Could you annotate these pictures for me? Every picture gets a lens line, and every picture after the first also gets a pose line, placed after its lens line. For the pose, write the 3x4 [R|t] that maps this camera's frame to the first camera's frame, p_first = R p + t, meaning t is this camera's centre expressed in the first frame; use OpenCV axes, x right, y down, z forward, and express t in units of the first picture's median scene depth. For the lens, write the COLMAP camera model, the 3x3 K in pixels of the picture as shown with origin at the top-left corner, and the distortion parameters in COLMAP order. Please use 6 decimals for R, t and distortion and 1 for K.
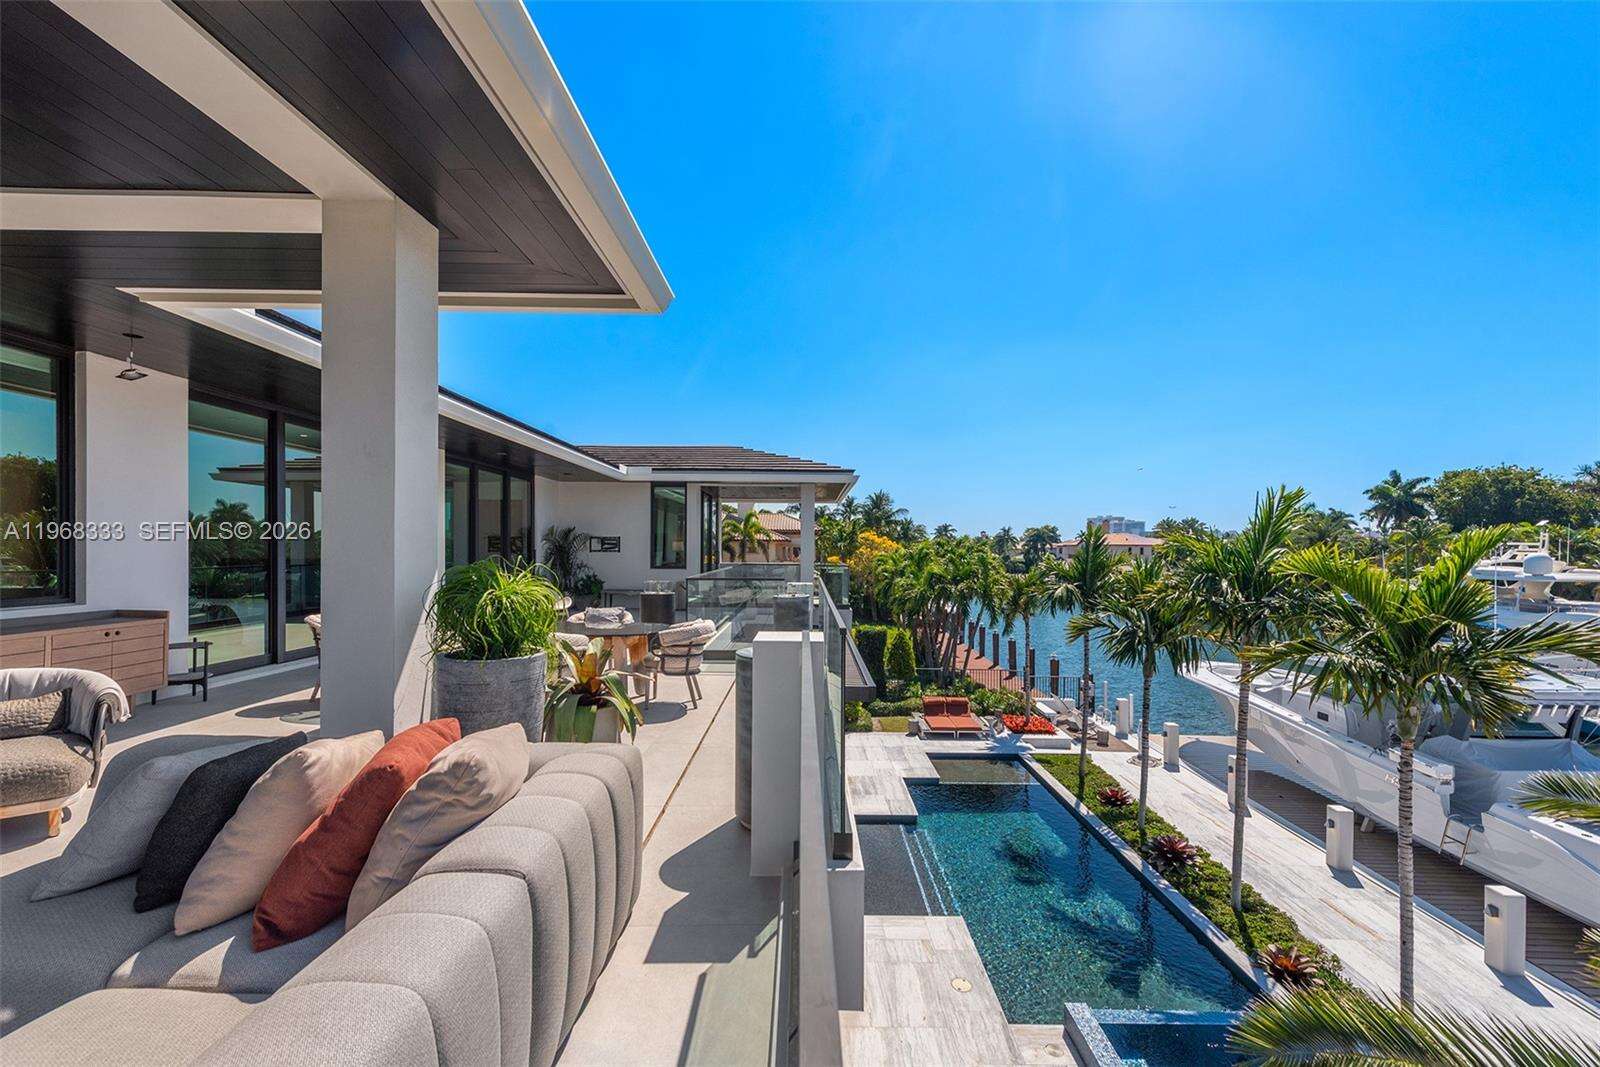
lens RADIAL K [[629.5, 0, 799.5], [0, 629.5, 548.0], [0, 0, 1]] dist [0.007040, -0.002807]
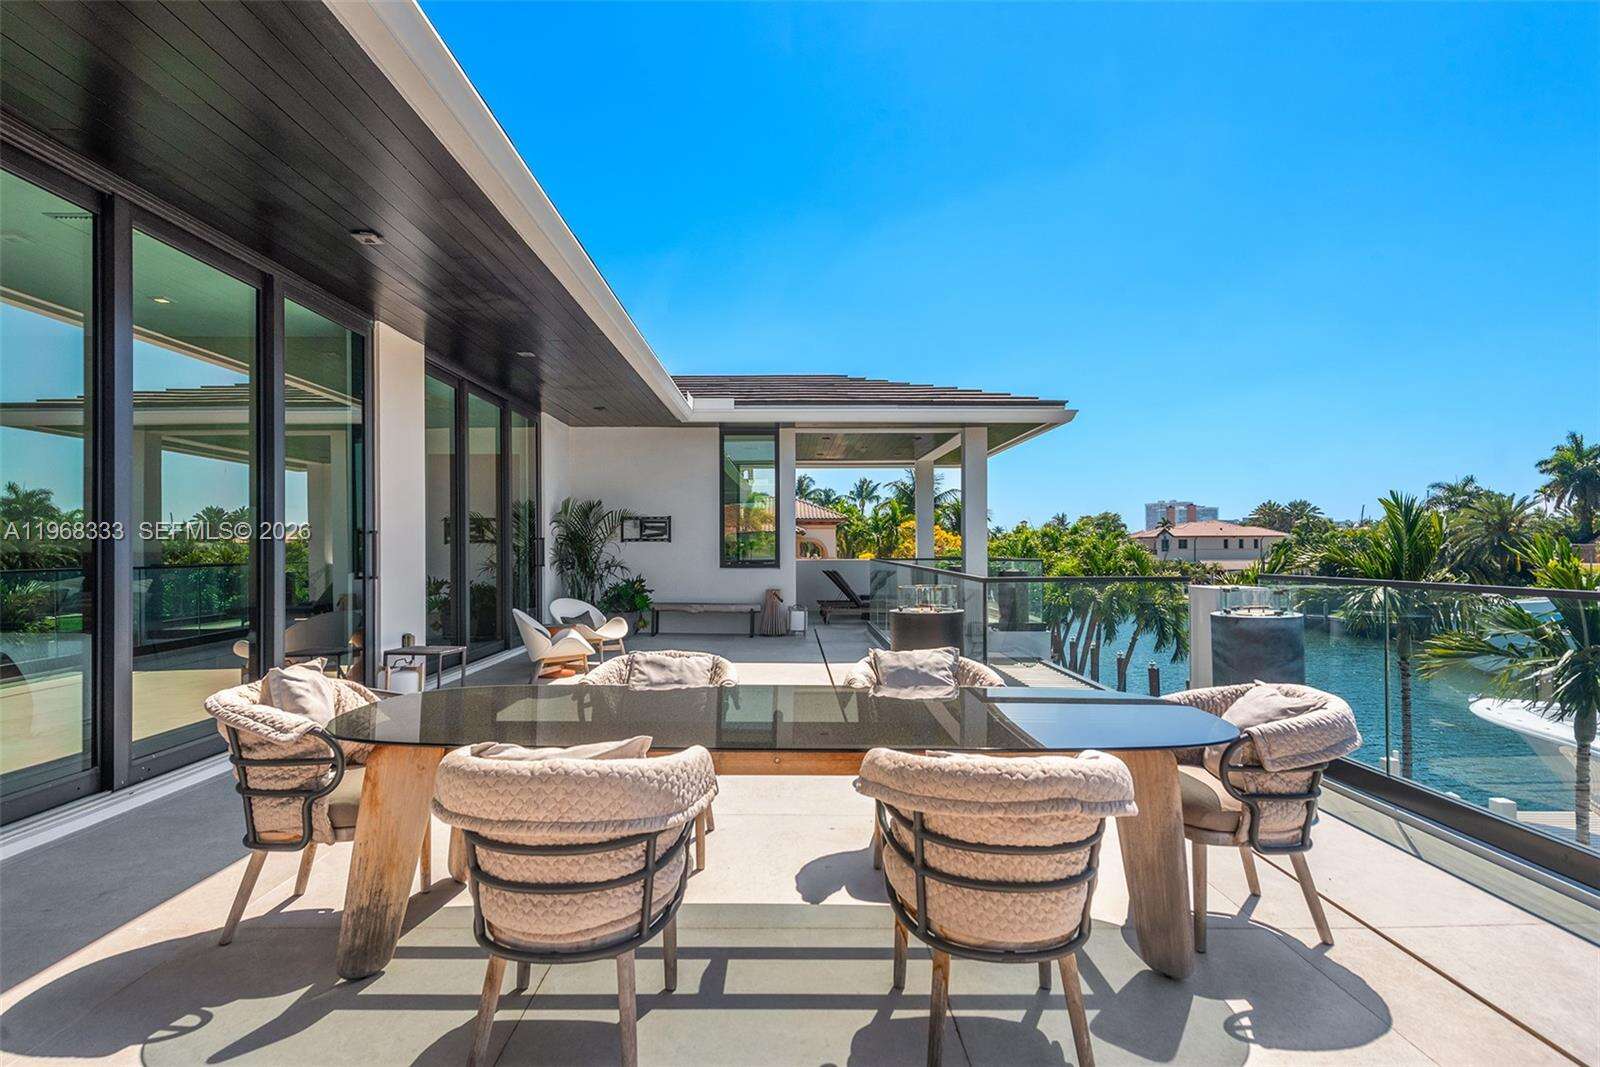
lens RADIAL K [[819.7, 0, 801.3], [0, 819.7, 536.6], [0, 0, 1]] dist [0.004583, 0.001468]
pose [[0.999845, -0.009902, 0.014540, -0.169299], [0.010046, 0.999900, -0.009908, 0.011025], [-0.014440, 0.010052, 0.999845, 0.200333]]
